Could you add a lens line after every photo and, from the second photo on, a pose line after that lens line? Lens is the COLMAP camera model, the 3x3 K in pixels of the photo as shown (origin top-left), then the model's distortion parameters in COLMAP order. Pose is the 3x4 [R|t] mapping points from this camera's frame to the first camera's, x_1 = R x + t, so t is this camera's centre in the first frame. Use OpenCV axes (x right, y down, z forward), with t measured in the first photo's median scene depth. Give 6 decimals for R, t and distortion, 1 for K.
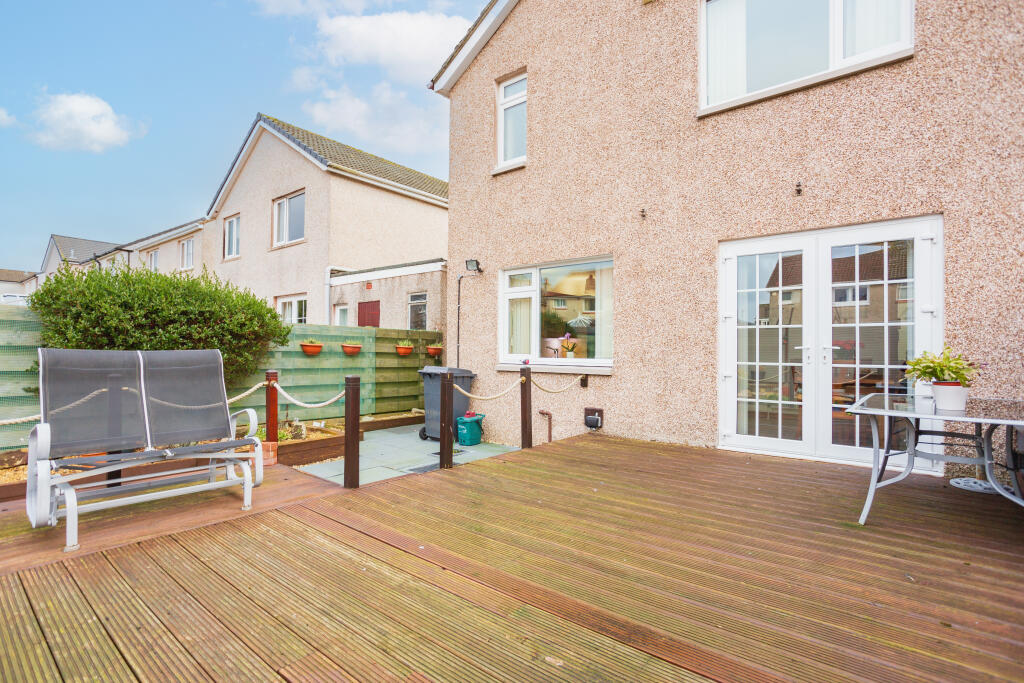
lens RADIAL K [[500.1, 0, 507.2], [0, 500.1, 342.1], [0, 0, 1]] dist [-0.012637, 0.001064]
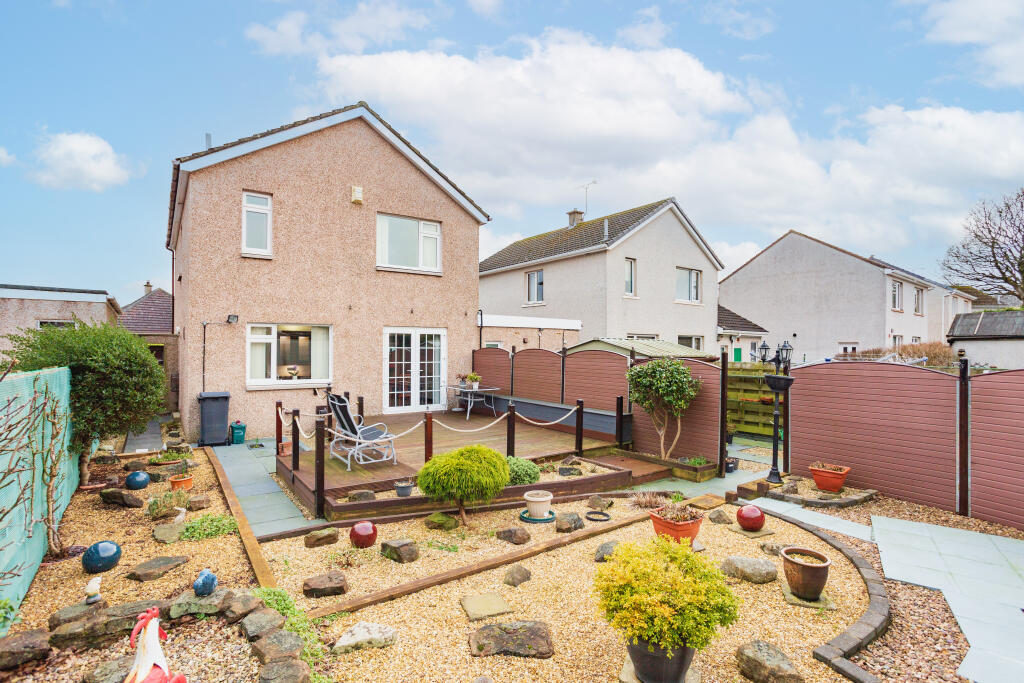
lens RADIAL K [[490.8, 0, 512.0], [0, 490.8, 341.5], [0, 0, 1]] dist [-0.000127, 0.000182]
pose [[0.247864, 0.001517, 0.968794, -1.294005], [-0.024494, 0.999689, 0.004701, -0.122075], [-0.968485, -0.024895, 0.247824, -0.119827]]
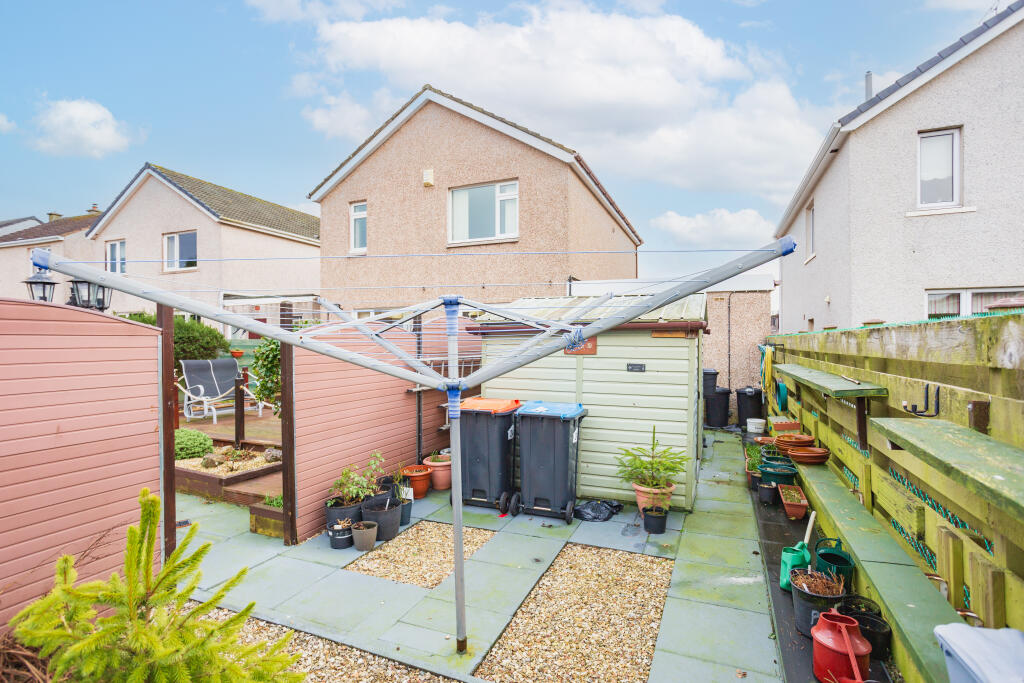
lens RADIAL K [[500.1, 0, 507.2], [0, 500.1, 342.1], [0, 0, 1]] dist [-0.012637, 0.001064]
pose [[0.955546, -0.009479, 0.294691, -0.013460], [0.004194, 0.999819, 0.018558, -0.058526], [-0.294813, -0.016497, 0.955413, -0.960646]]
